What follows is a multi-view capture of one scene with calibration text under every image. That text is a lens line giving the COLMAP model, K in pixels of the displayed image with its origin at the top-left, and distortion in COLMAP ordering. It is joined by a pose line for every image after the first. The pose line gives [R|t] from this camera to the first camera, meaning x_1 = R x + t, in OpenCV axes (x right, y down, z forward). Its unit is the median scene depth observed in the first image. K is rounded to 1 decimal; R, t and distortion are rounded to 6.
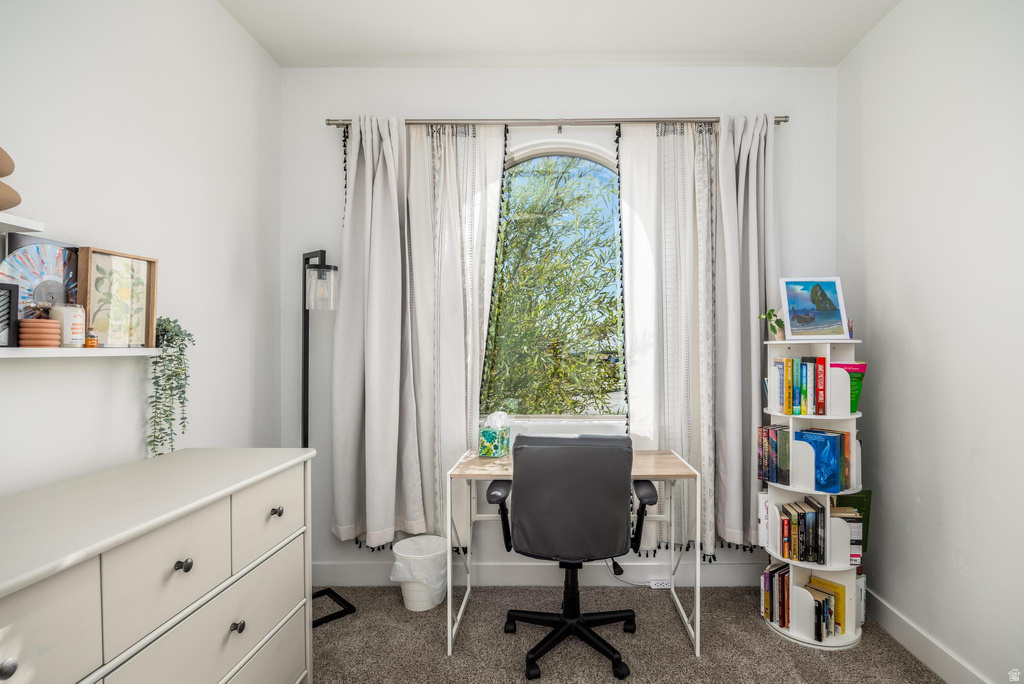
lens RADIAL K [[494.5, 0, 516.0], [0, 494.5, 345.2], [0, 0, 1]] dist [-0.010920, 0.000362]
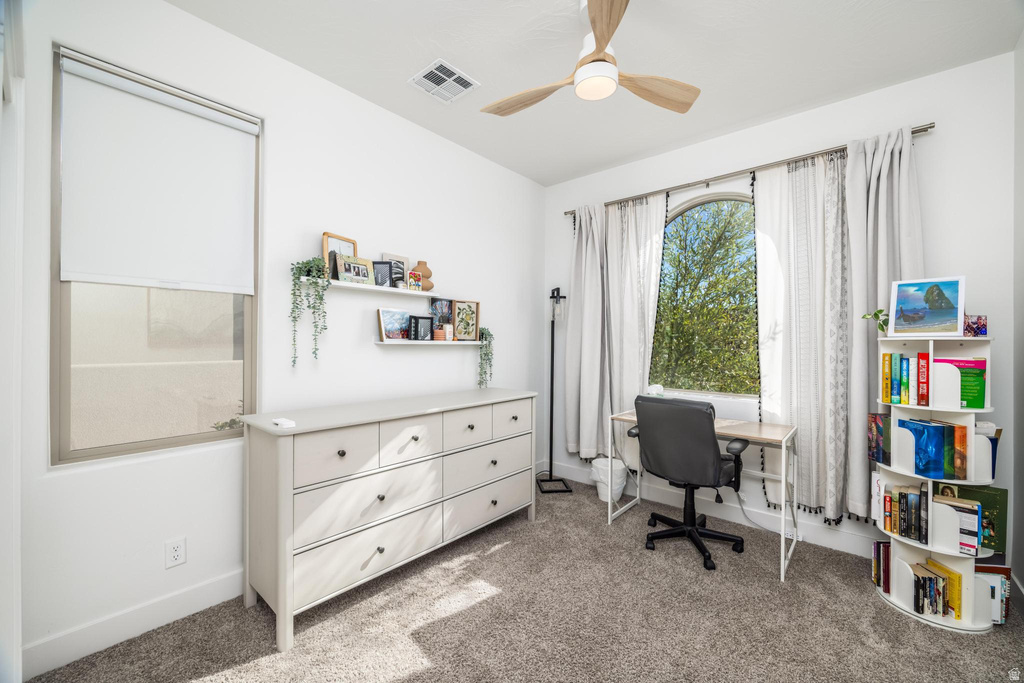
lens RADIAL K [[418.4, 0, 512.0], [0, 418.4, 341.5], [0, 0, 1]] dist [0.011016, 0.000022]
pose [[0.757870, 0.005042, -0.652387, 0.526394], [-0.006041, 0.999982, 0.000711, 0.004287], [0.652378, 0.003402, 0.757886, -0.295814]]
